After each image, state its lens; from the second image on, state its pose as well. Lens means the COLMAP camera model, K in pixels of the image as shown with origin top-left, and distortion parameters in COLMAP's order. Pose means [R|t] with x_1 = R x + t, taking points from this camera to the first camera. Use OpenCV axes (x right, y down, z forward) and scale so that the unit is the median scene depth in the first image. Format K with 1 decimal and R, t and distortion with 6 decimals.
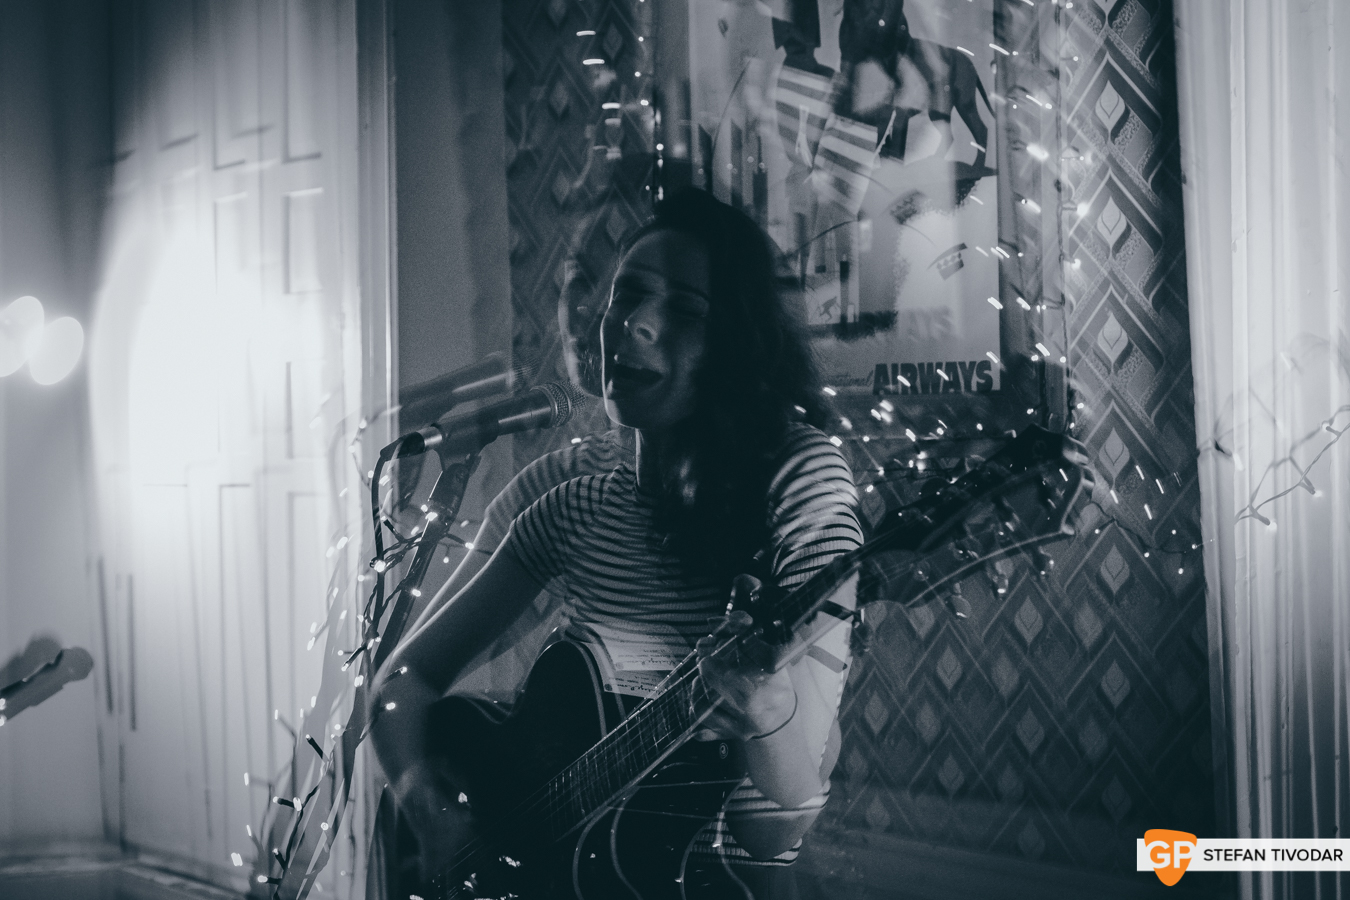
lens RADIAL K [[1974.8, 0, 673.2], [0, 1974.8, 464.6], [0, 0, 1]] dist [0.057920, 0.000000]
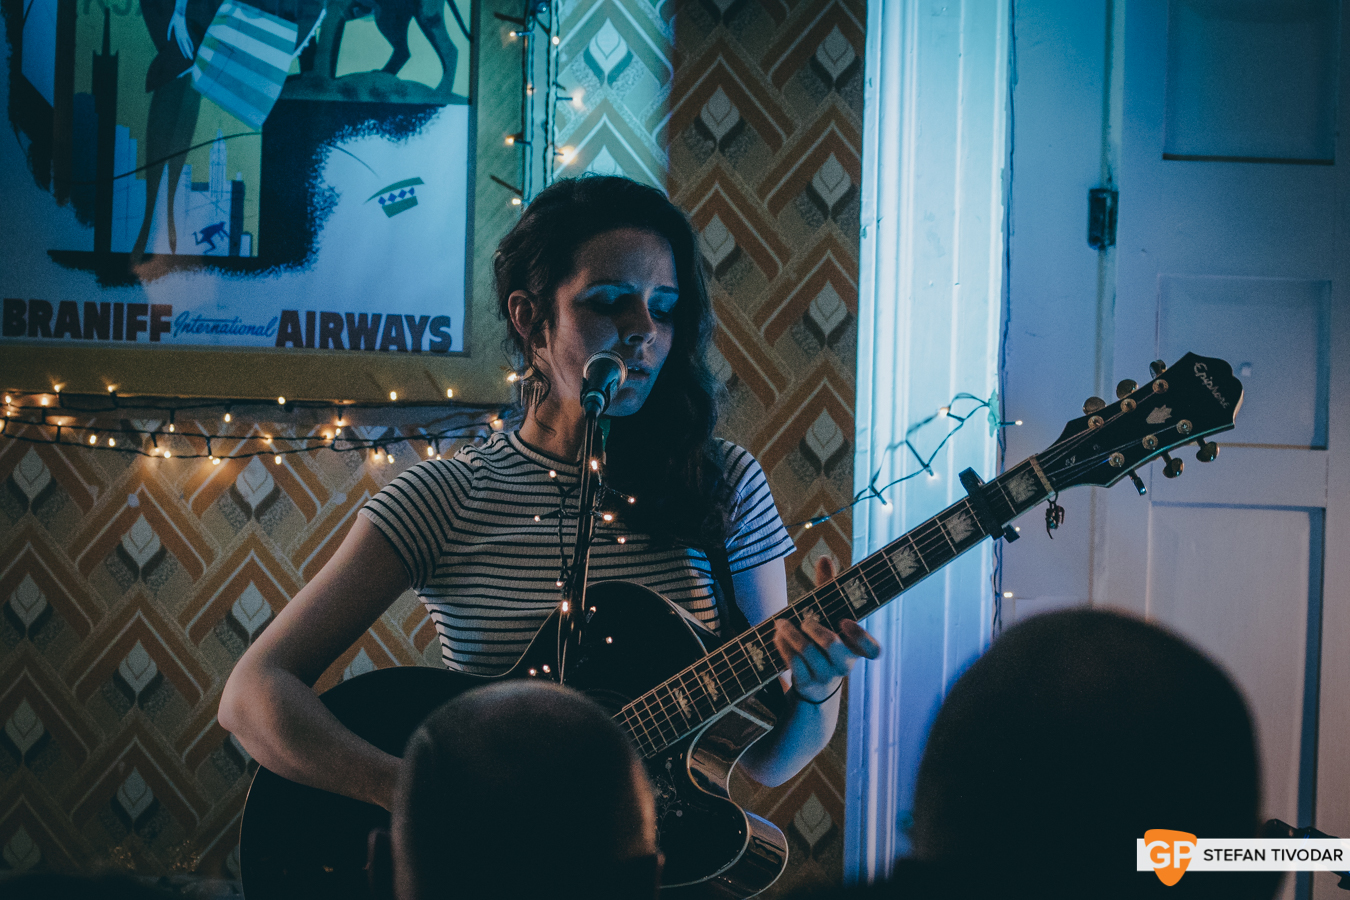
lens RADIAL K [[4782.9, 0, 675.2], [0, 4782.9, 448.1], [0, 0, 1]] dist [-0.001330, 0.000000]
pose [[0.742125, 0.025297, 0.669784, -1.161180], [-0.027632, 0.999593, -0.007136, 0.017140], [-0.669691, -0.013212, 0.742522, -0.618062]]
